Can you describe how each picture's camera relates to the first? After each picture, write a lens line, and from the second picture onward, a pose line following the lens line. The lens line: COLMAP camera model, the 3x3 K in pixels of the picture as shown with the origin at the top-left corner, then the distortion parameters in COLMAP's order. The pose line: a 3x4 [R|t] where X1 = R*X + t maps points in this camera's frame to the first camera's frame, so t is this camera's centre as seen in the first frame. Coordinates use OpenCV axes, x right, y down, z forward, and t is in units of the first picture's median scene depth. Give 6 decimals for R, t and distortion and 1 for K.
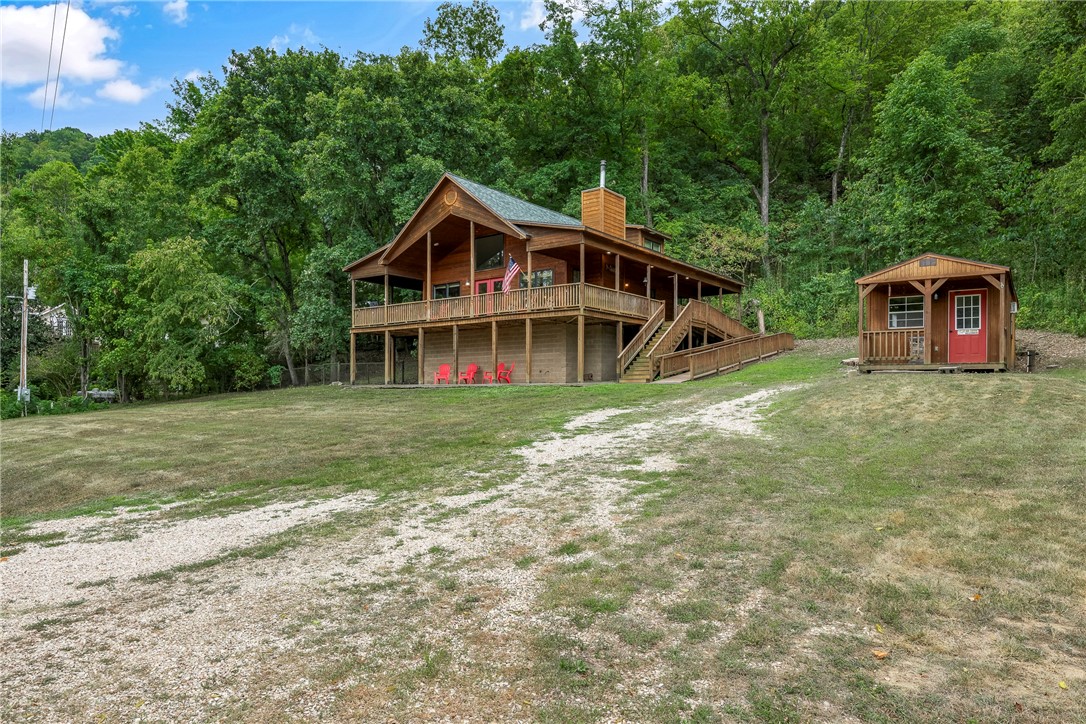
lens RADIAL K [[678.0, 0, 542.2], [0, 678.0, 386.0], [0, 0, 1]] dist [-0.001047, -0.000586]
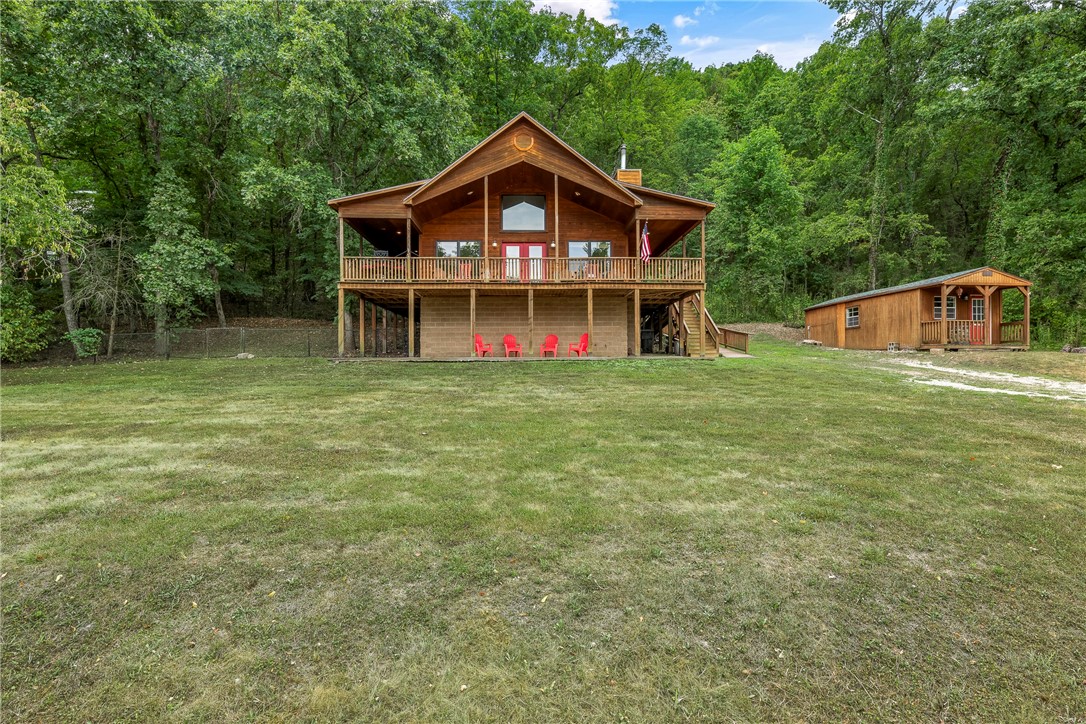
lens RADIAL K [[542.0, 0, 543.0], [0, 542.0, 362.0], [0, 0, 1]] dist [0.001986, 0.000147]
pose [[0.777309, 0.002432, 0.629115, -0.555007], [-0.001872, 0.999997, -0.001553, 0.004553], [-0.629117, 0.000029, 0.777311, 0.447724]]
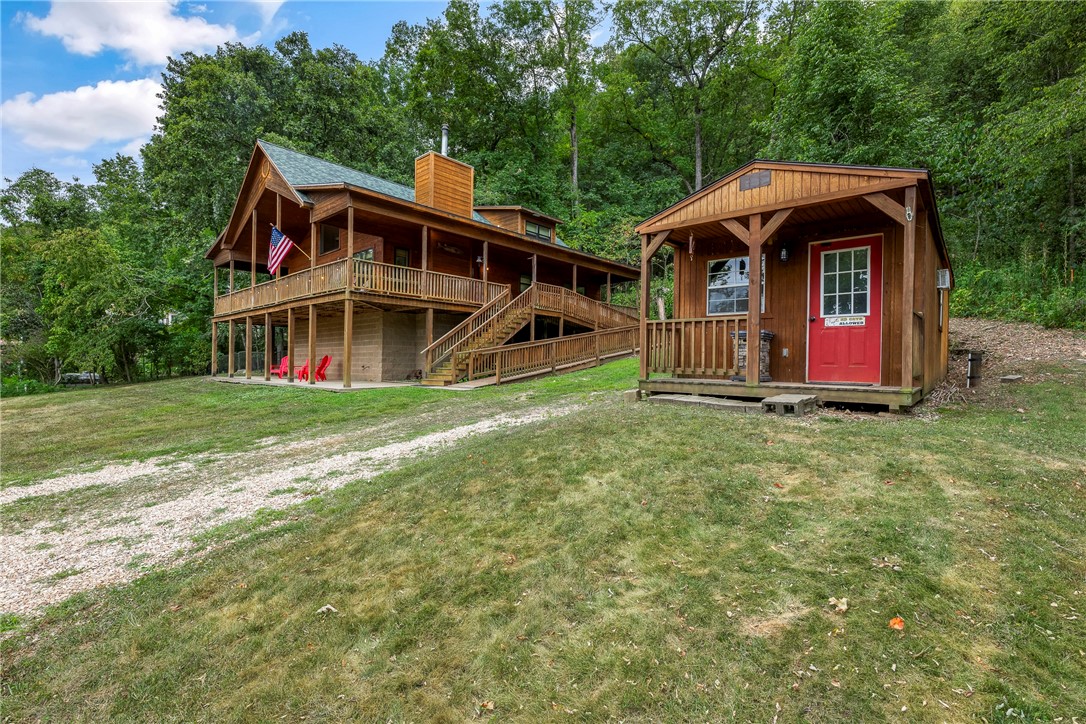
lens RADIAL K [[487.6, 0, 543.0], [0, 487.6, 362.0], [0, 0, 1]] dist [-0.000745, 0.000168]
pose [[0.995767, 0.007489, -0.091606, 0.286477], [-0.007112, 0.999965, 0.004441, -0.032200], [0.091637, -0.003770, 0.995785, 0.402998]]
